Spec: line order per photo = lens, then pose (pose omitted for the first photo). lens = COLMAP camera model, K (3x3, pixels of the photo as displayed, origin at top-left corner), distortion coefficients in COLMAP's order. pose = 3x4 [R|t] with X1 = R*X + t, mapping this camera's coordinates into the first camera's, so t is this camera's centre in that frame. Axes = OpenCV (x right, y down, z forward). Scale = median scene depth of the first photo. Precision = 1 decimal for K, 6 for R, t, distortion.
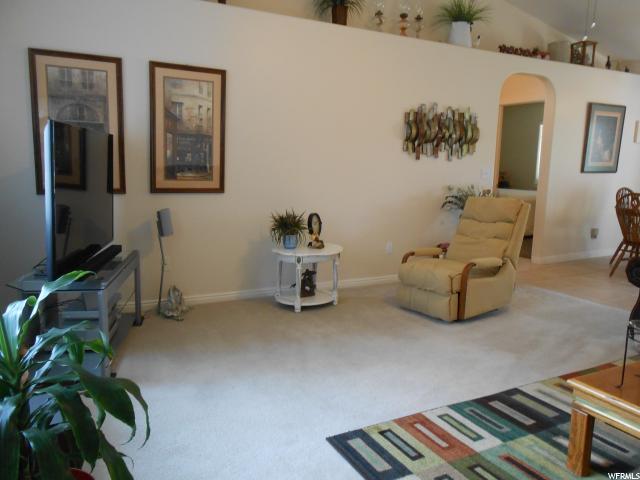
lens RADIAL K [[496.8, 0, 318.5], [0, 496.8, 237.4], [0, 0, 1]] dist [-0.007919, 0.001225]
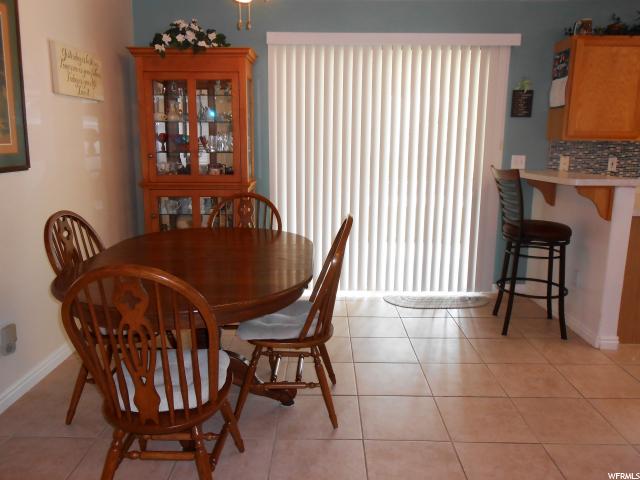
lens RADIAL K [[496.8, 0, 318.5], [0, 496.8, 237.4], [0, 0, 1]] dist [-0.007919, 0.001225]
pose [[0.483715, -0.182093, 0.856073, 0.510136], [0.139308, 0.981666, 0.130093, -0.134157], [-0.864068, 0.056330, 0.500214, 0.847287]]
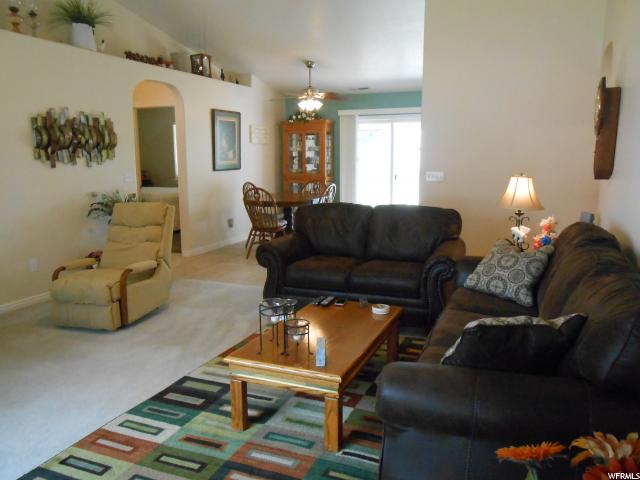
lens RADIAL K [[496.8, 0, 318.5], [0, 496.8, 237.4], [0, 0, 1]] dist [-0.007919, 0.001225]
pose [[0.771267, -0.126389, 0.623837, -0.015180], [0.119575, 0.991408, 0.053024, -0.015517], [-0.625179, 0.033699, 0.779754, -0.038605]]
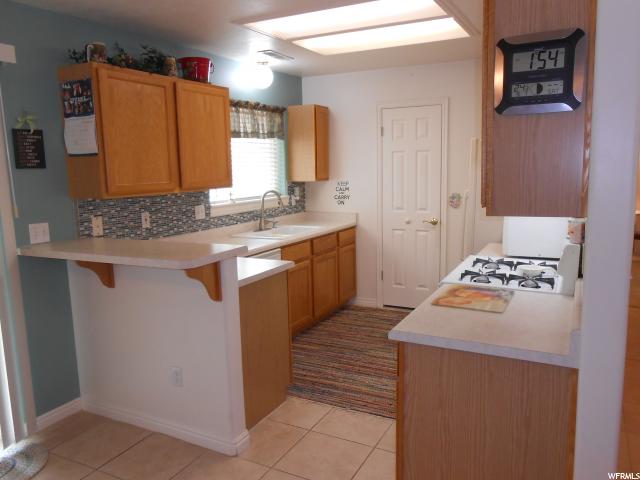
lens RADIAL K [[496.8, 0, 318.5], [0, 496.8, 237.4], [0, 0, 1]] dist [-0.007919, 0.001225]
pose [[-0.567562, -0.127351, 0.813422, 0.746233], [0.139738, 0.958732, 0.247602, -0.190646], [-0.811386, 0.254195, -0.526344, 0.997723]]
